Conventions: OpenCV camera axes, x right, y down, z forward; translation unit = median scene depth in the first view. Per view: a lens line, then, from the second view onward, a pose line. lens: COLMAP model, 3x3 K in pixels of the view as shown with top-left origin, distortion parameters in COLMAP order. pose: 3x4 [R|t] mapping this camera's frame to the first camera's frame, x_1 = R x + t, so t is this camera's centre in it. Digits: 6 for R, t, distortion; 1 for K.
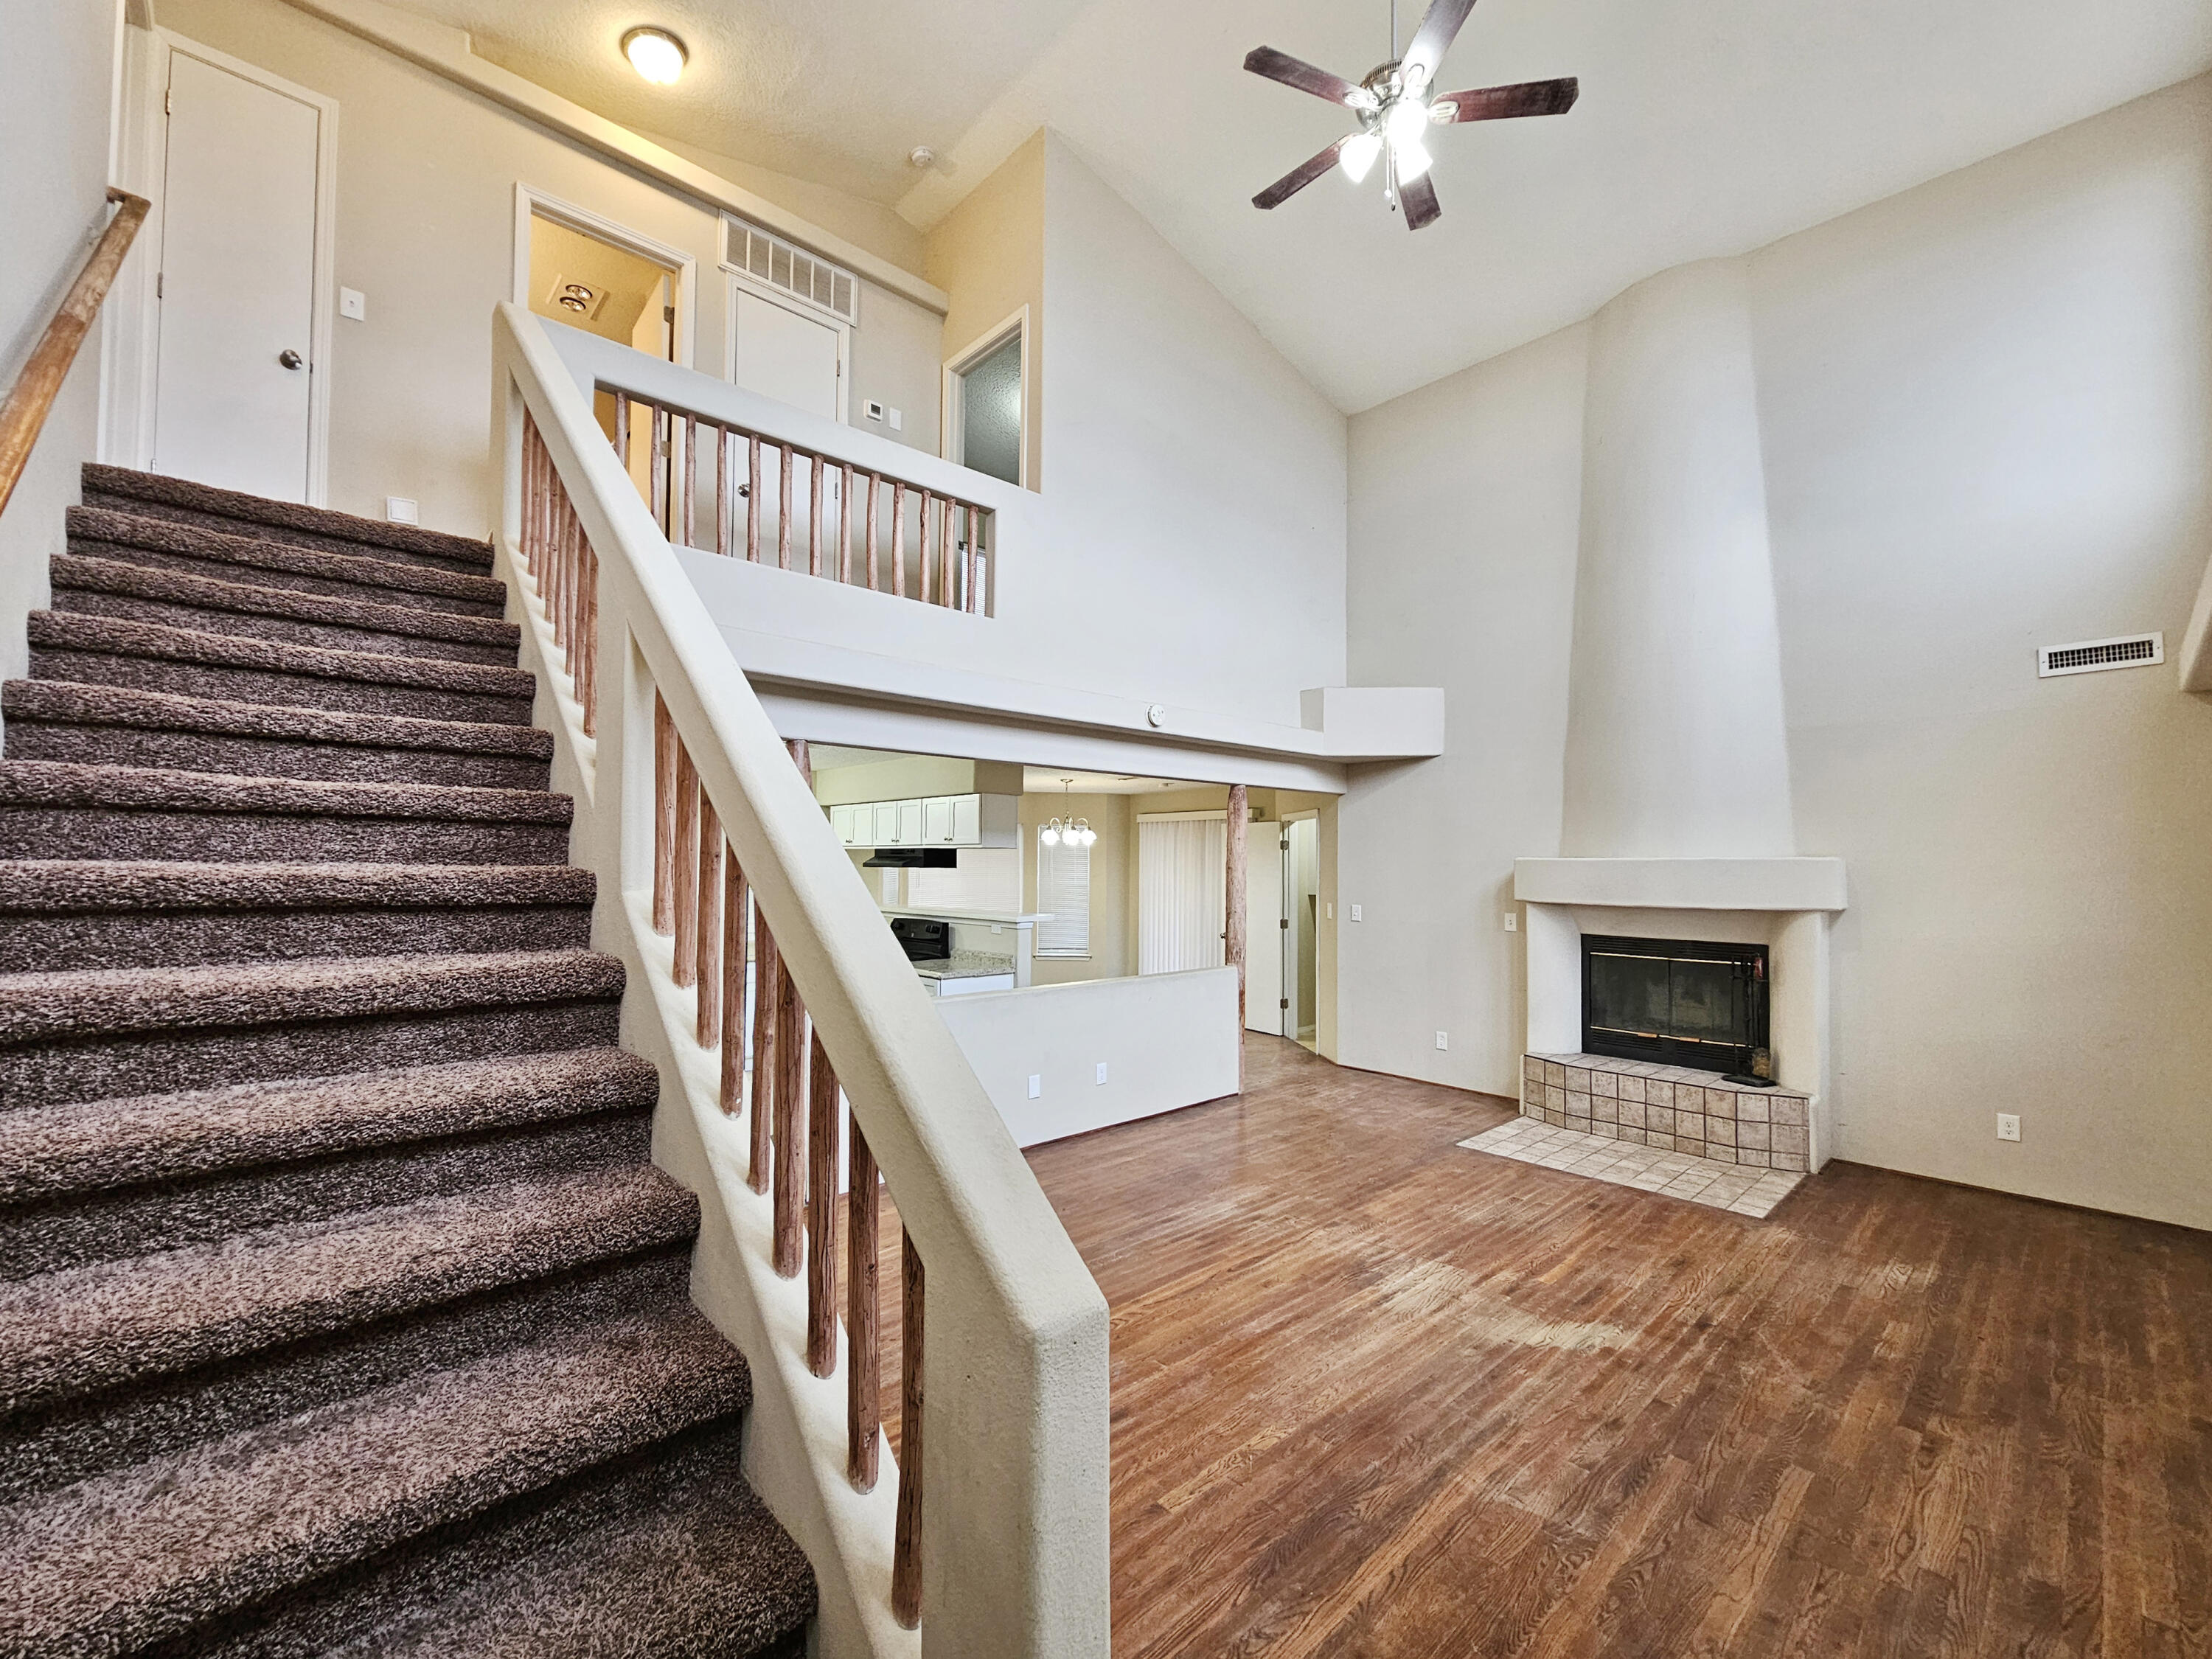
lens RADIAL K [[898.7, 0, 1096.1], [0, 898.7, 842.6], [0, 0, 1]] dist [-0.000273, 0.000216]
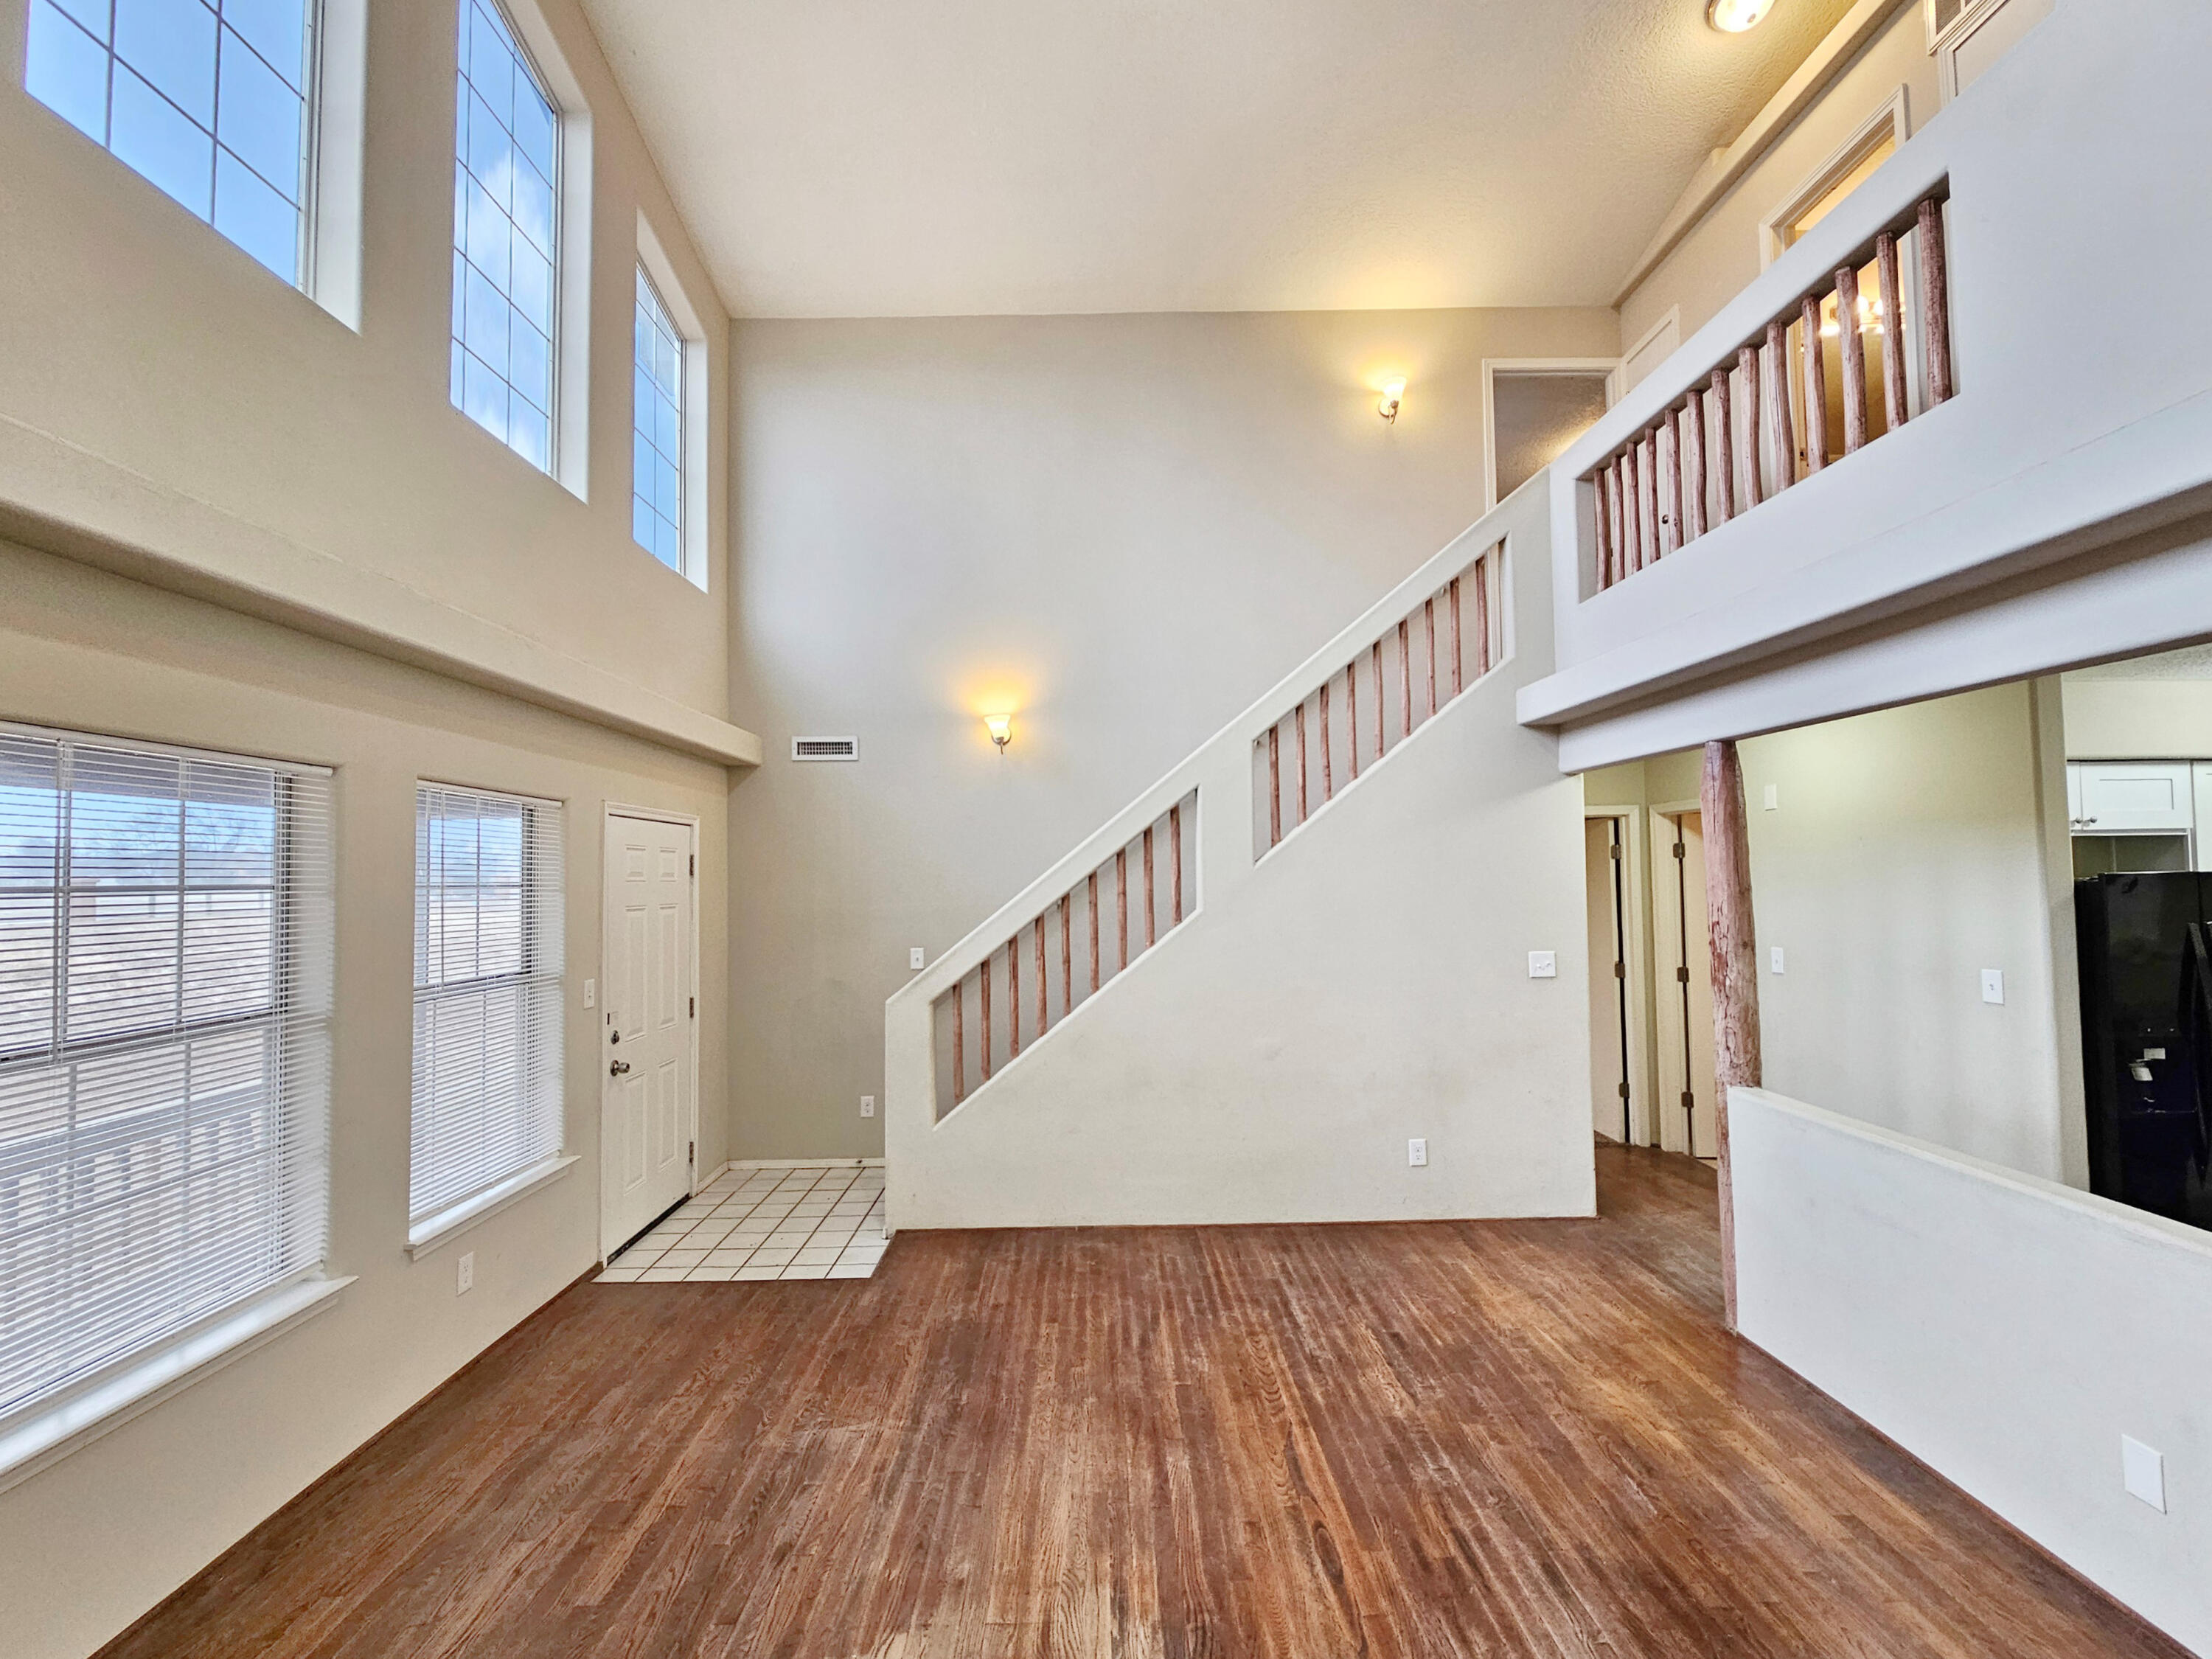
lens RADIAL K [[955.5, 0, 1105.5], [0, 955.5, 842.3], [0, 0, 1]] dist [-0.000907, -0.000092]
pose [[-0.655254, -0.028582, -0.754867, 0.550442], [0.026005, 0.997838, -0.060354, 0.011475], [0.754961, -0.059178, -0.653095, 0.949565]]
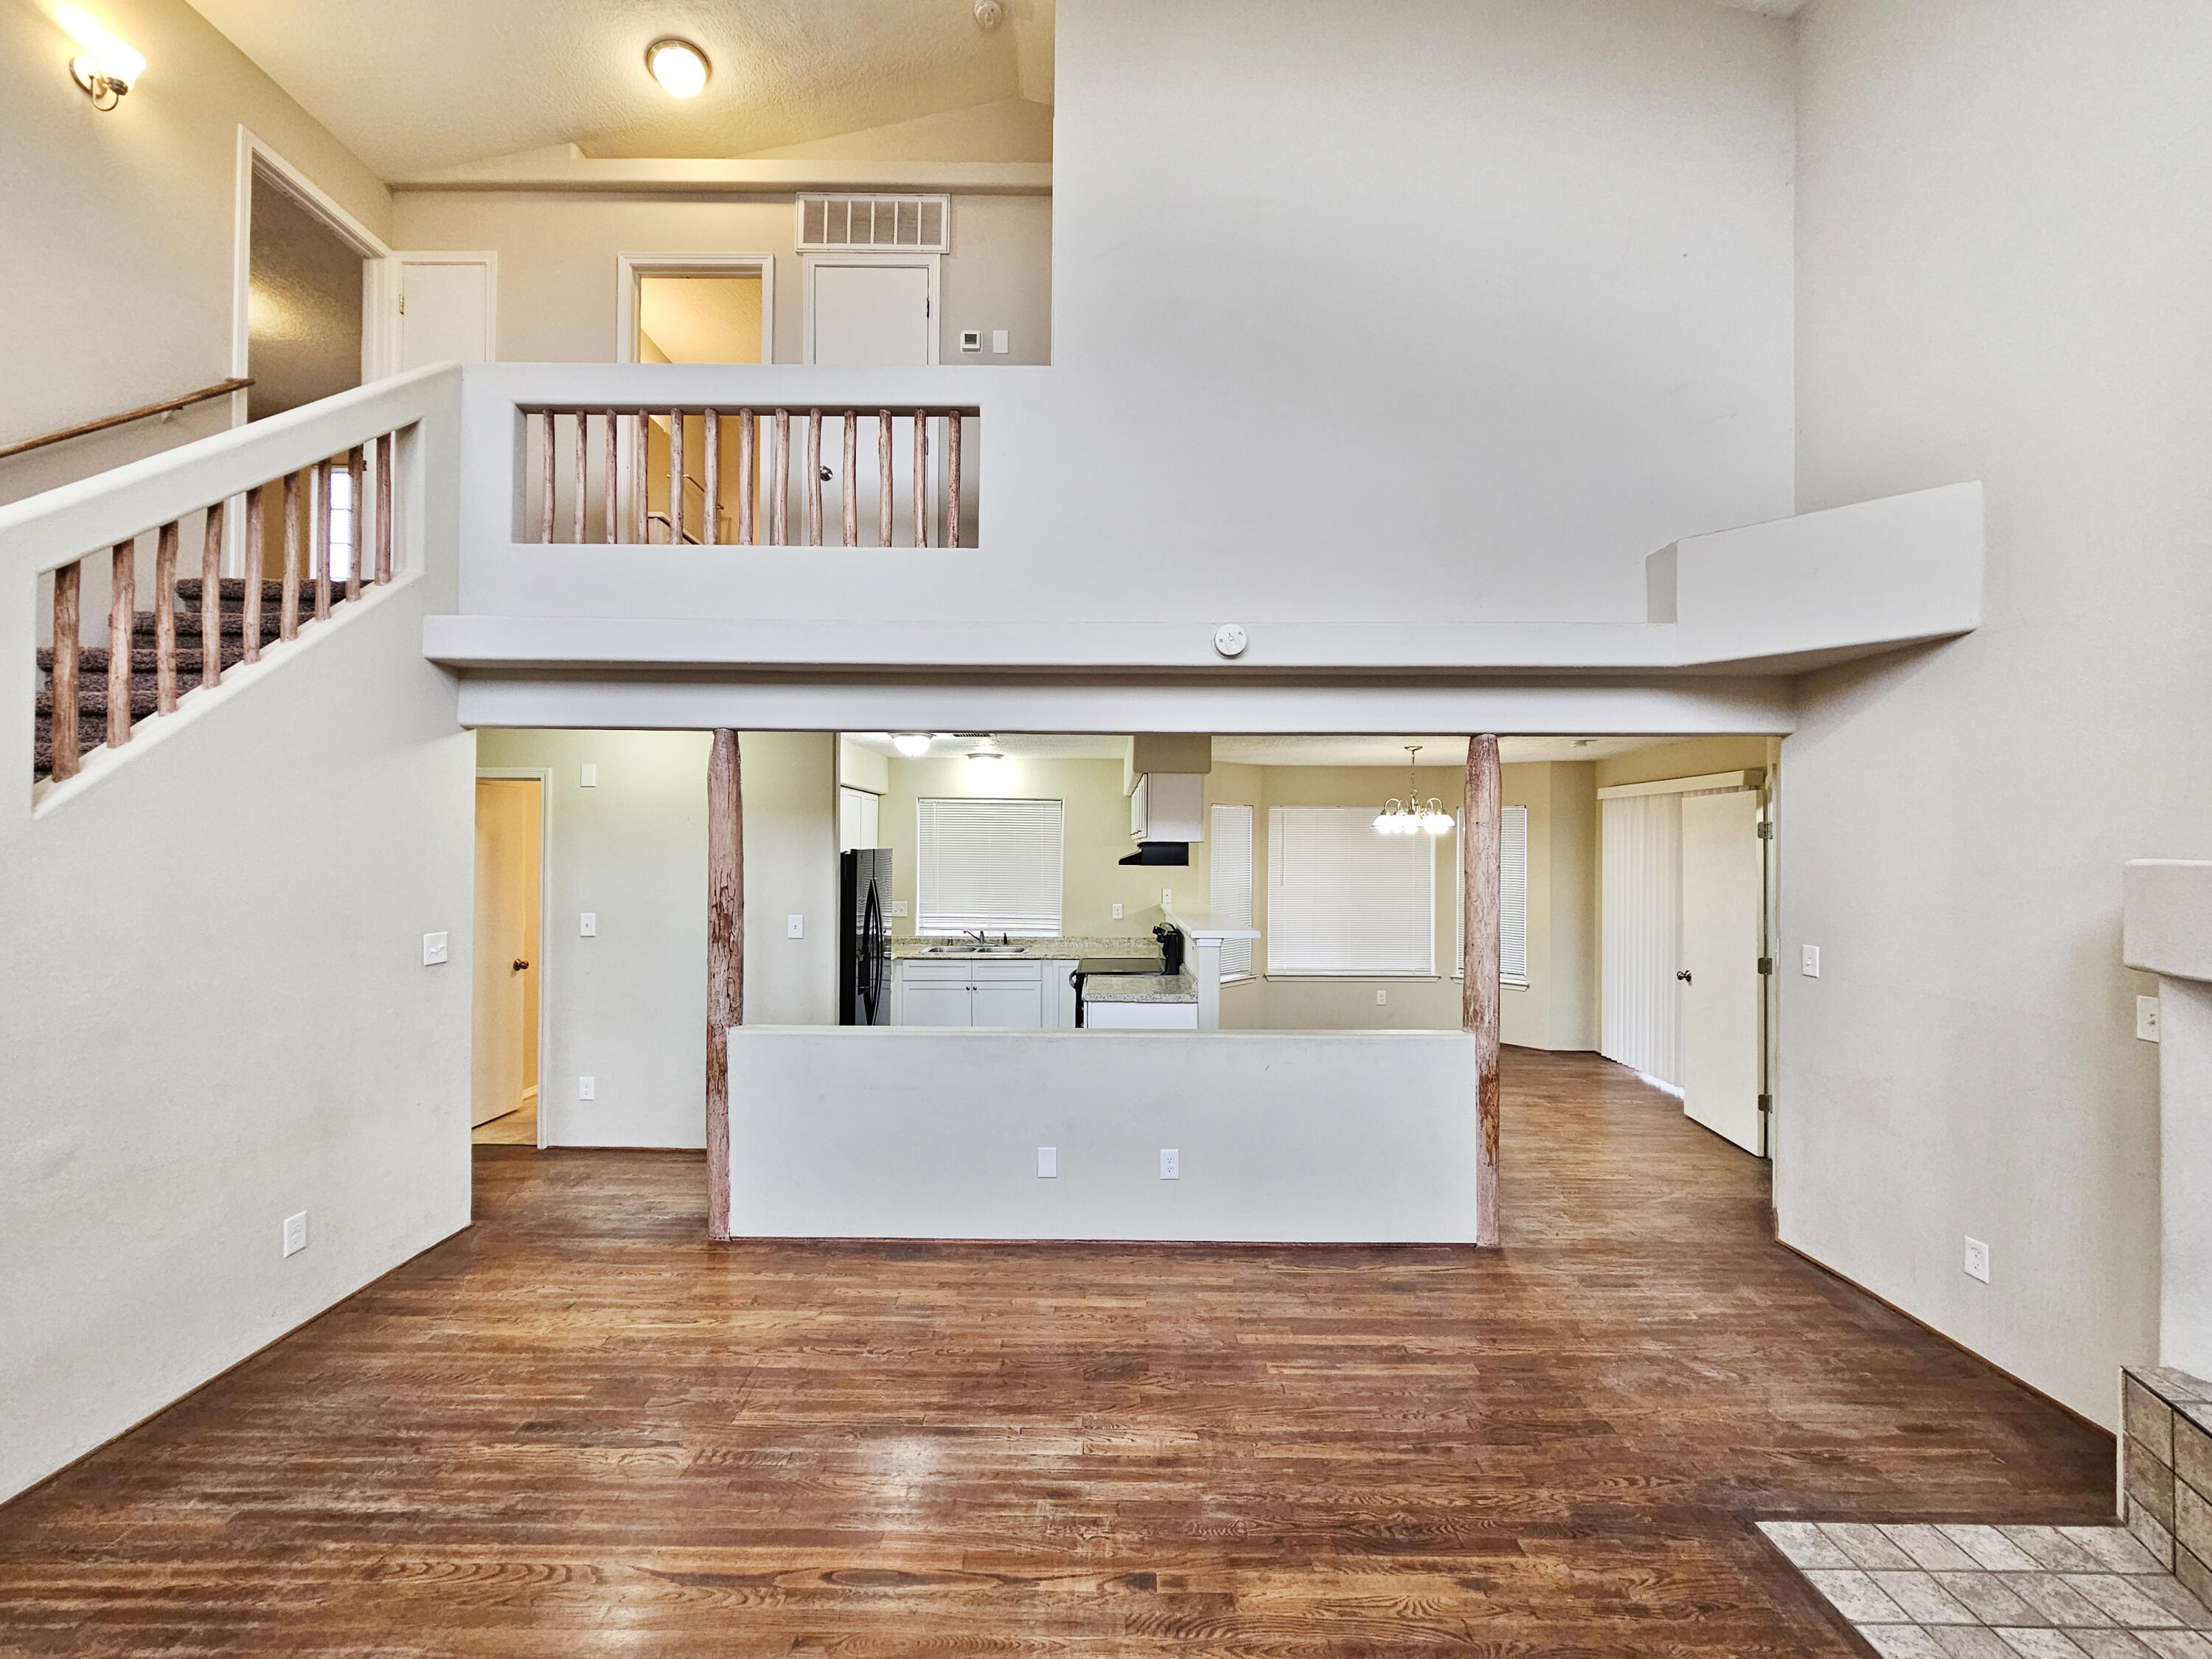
lens RADIAL K [[897.1, 0, 1102.2], [0, 897.1, 835.7], [0, 0, 1]] dist [0.000283, 0.000719]
pose [[0.744816, -0.011508, -0.667171, 0.467310], [0.014721, 0.999891, -0.000813, 0.001327], [0.667107, -0.009216, 0.744905, 0.480320]]
